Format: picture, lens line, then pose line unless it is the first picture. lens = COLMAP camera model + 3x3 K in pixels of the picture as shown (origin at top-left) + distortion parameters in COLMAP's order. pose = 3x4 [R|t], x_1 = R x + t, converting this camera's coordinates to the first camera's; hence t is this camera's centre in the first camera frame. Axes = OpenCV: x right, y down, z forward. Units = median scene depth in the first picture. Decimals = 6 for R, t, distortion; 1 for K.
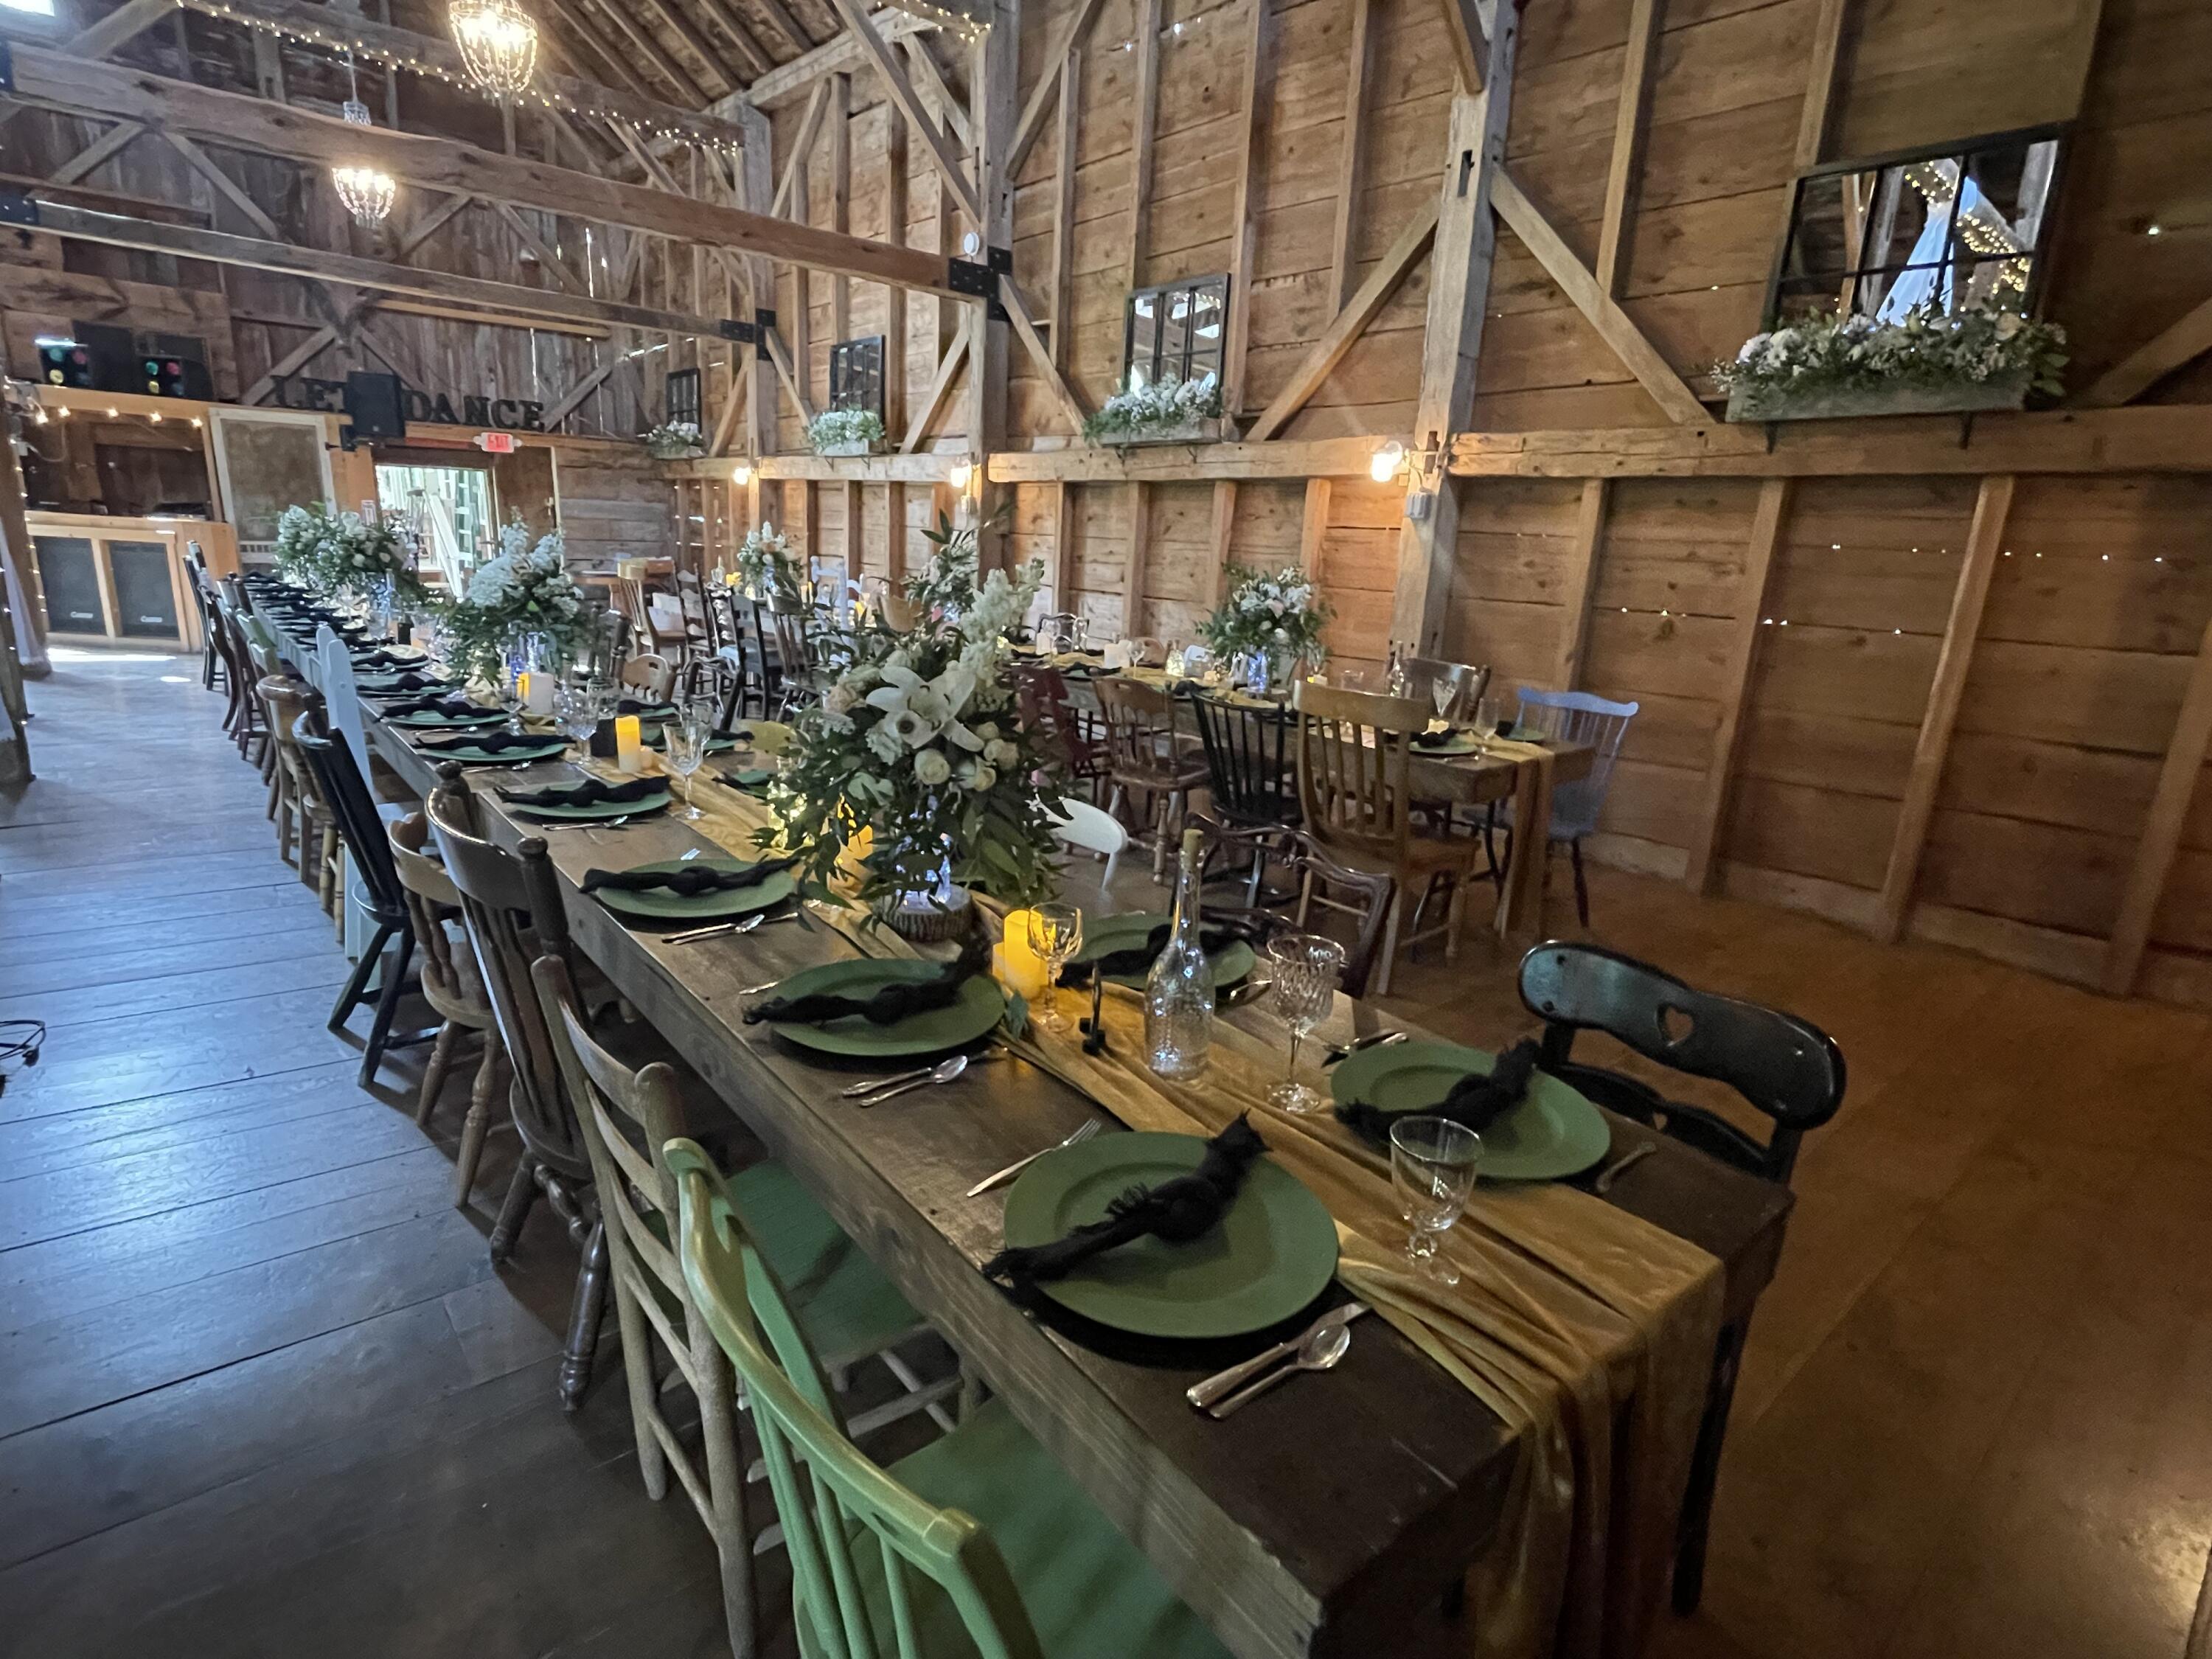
lens RADIAL K [[1105.3, 0, 1106.1], [0, 1105.3, 831.7], [0, 0, 1]] dist [0.000690, 0.000210]
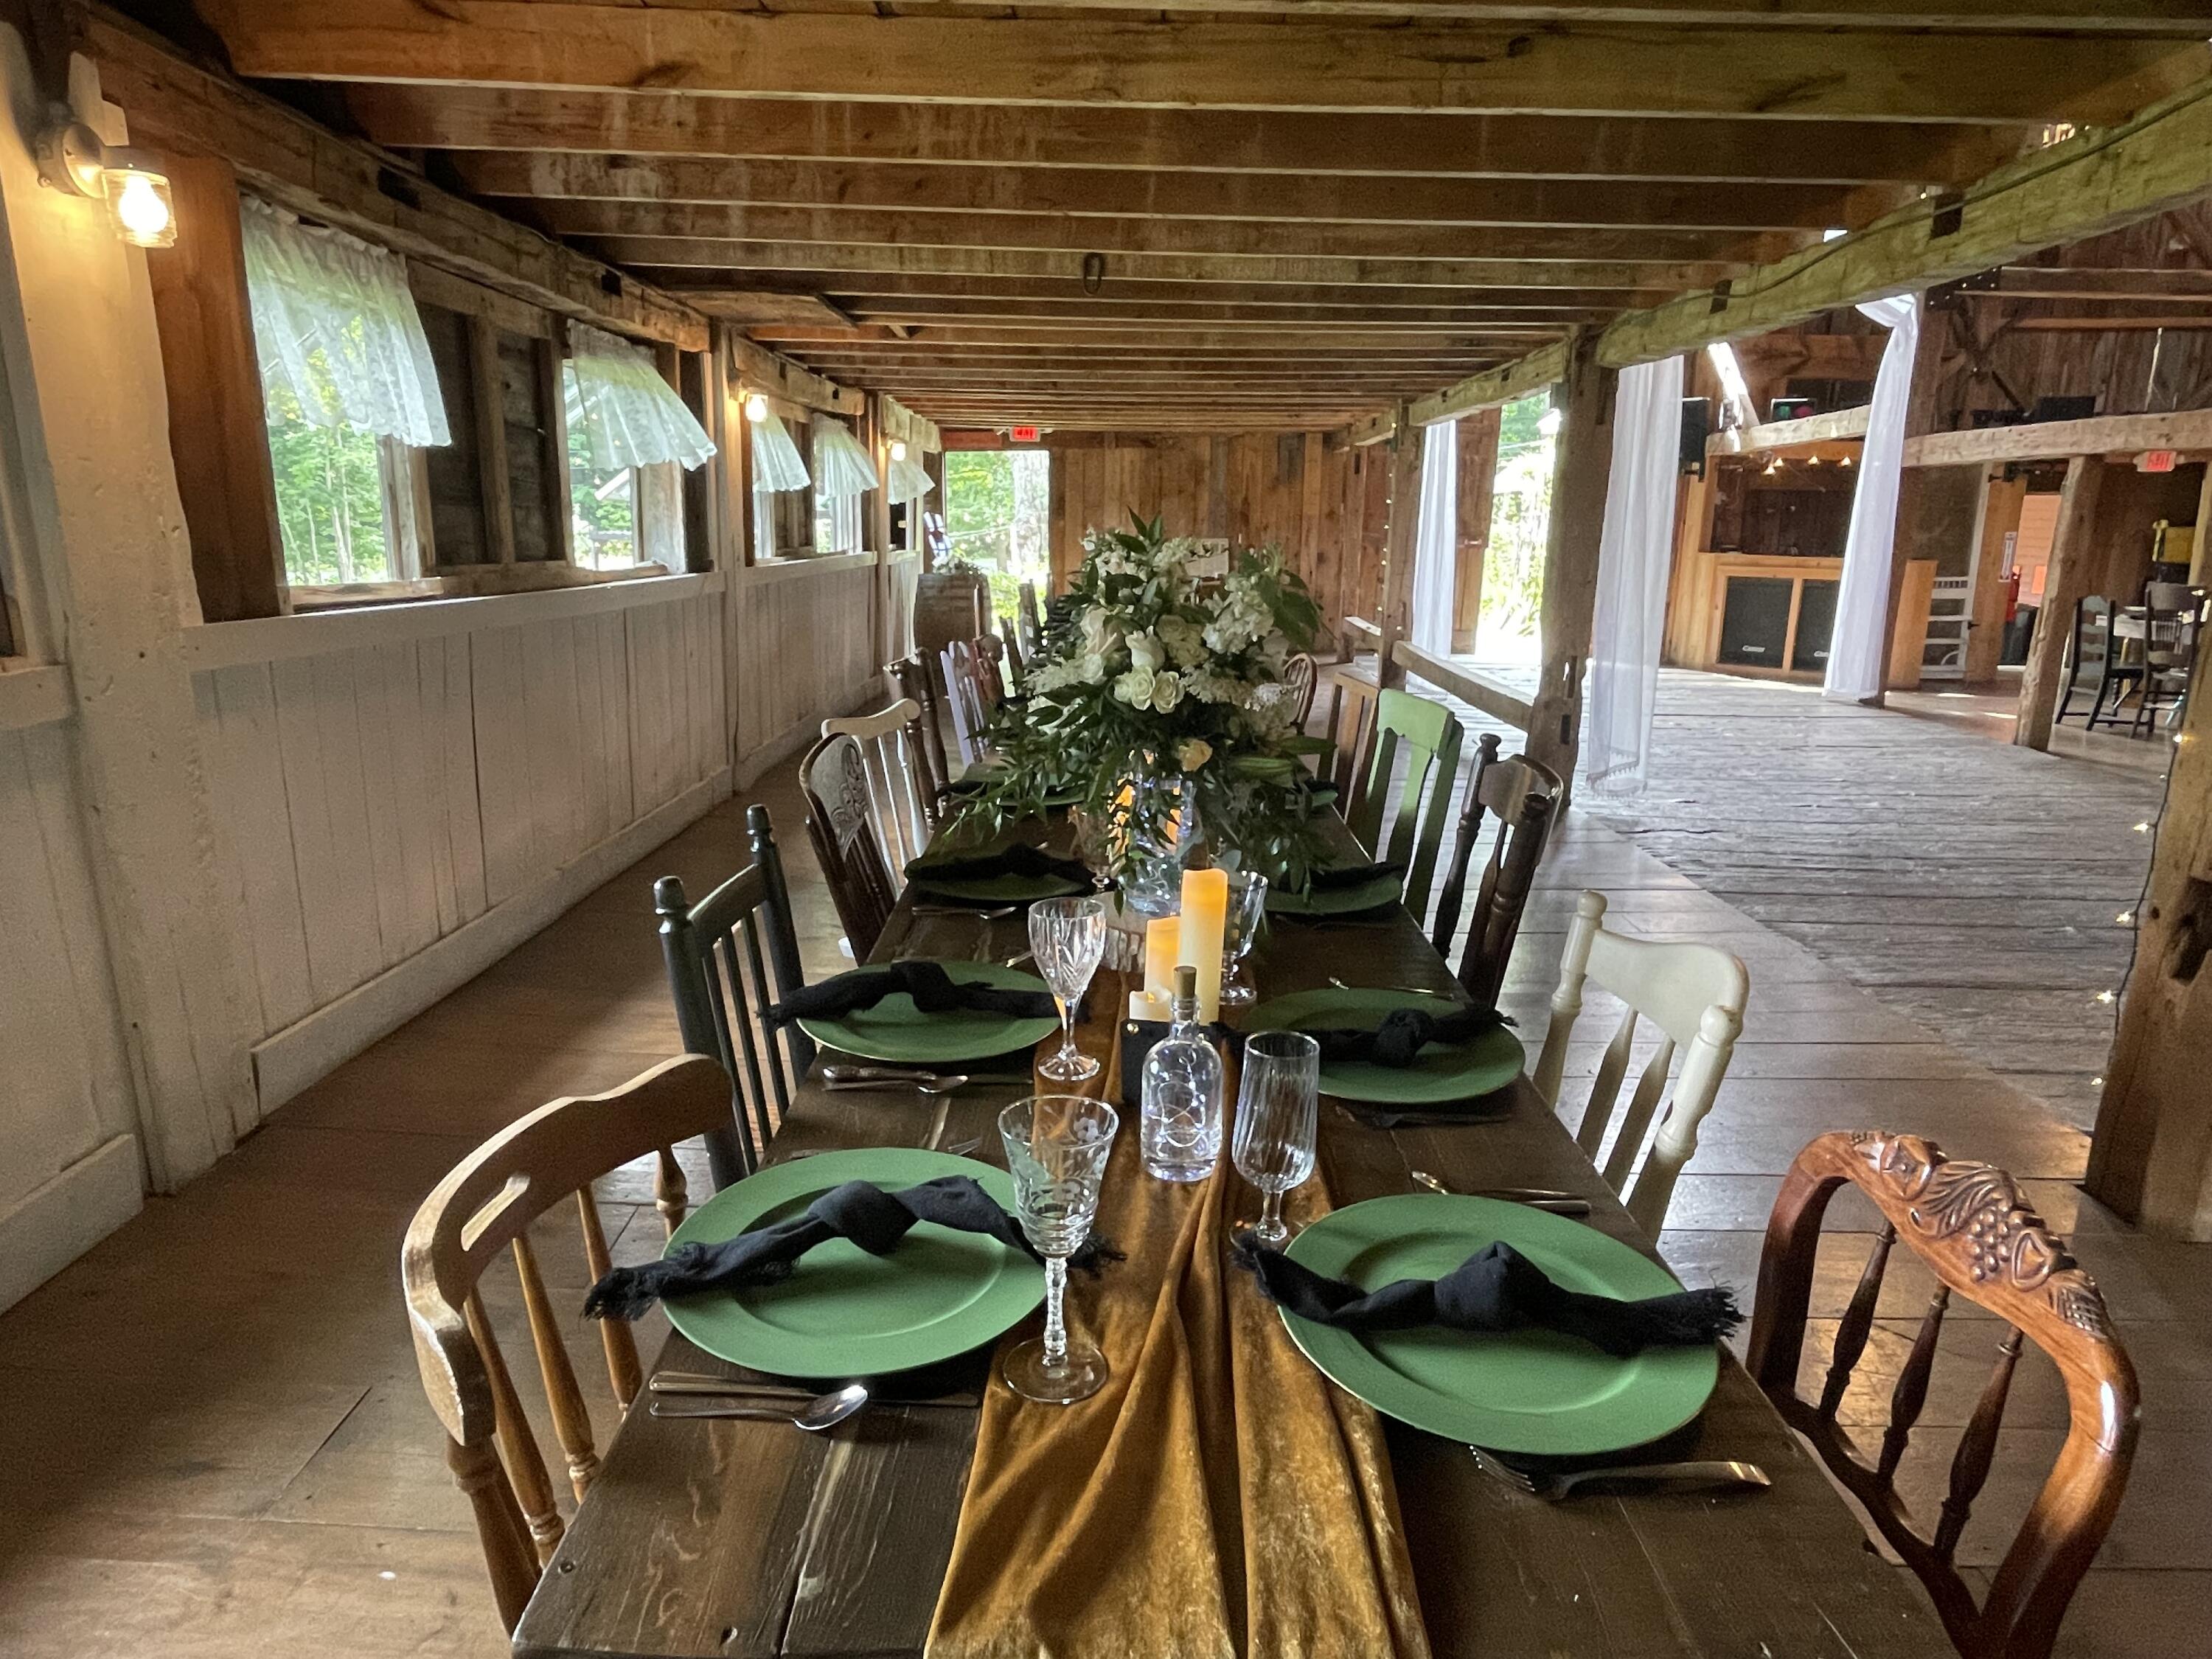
lens RADIAL K [[1289.8, 0, 1107.5], [0, 1289.8, 829.0], [0, 0, 1]] dist [0.001397, 0.000273]
pose [[0.767134, 0.107686, -0.632384, -0.544522], [-0.137718, 0.990470, 0.001600, 0.055607], [0.626530, 0.085864, 0.774653, -0.316074]]
